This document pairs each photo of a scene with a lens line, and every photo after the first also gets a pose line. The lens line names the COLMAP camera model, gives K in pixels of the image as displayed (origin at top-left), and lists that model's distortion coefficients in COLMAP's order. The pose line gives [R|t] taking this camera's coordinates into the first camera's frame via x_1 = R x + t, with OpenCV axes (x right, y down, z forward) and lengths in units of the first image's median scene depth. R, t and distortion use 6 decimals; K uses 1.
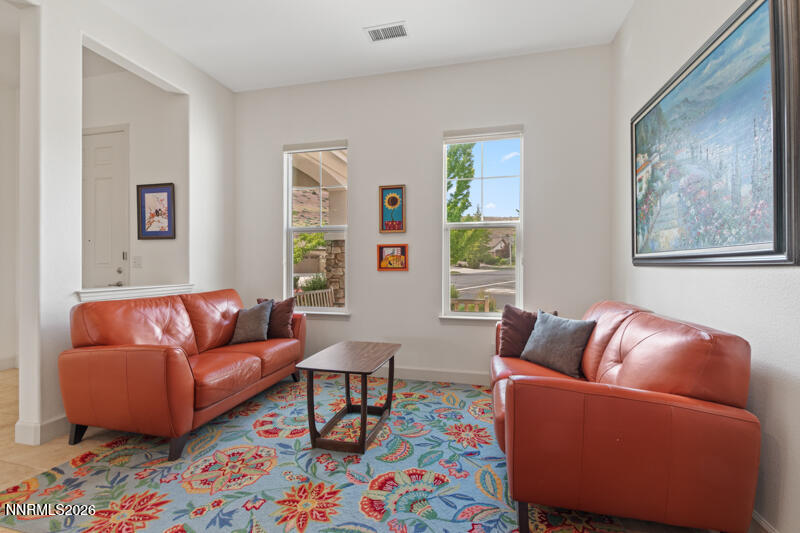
lens RADIAL K [[355.4, 0, 401.6], [0, 355.4, 264.7], [0, 0, 1]] dist [0.001066, -0.000594]
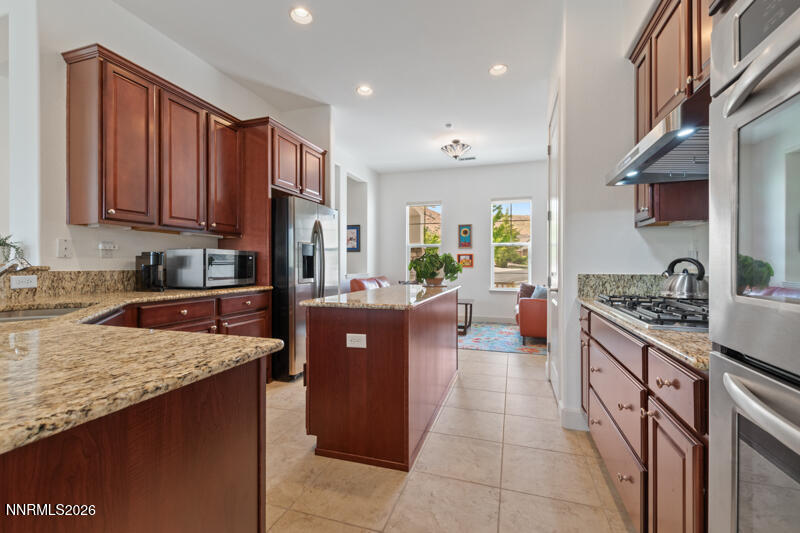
lens RADIAL K [[351.8, 0, 400.0], [0, 351.8, 266.5], [0, 0, 1]] dist [-0.000561, -0.000636]
pose [[0.996861, 0.001199, -0.079158, -0.234499], [-0.000591, 0.999970, 0.007710, -0.002108], [0.079165, -0.007639, 0.996832, -1.002724]]
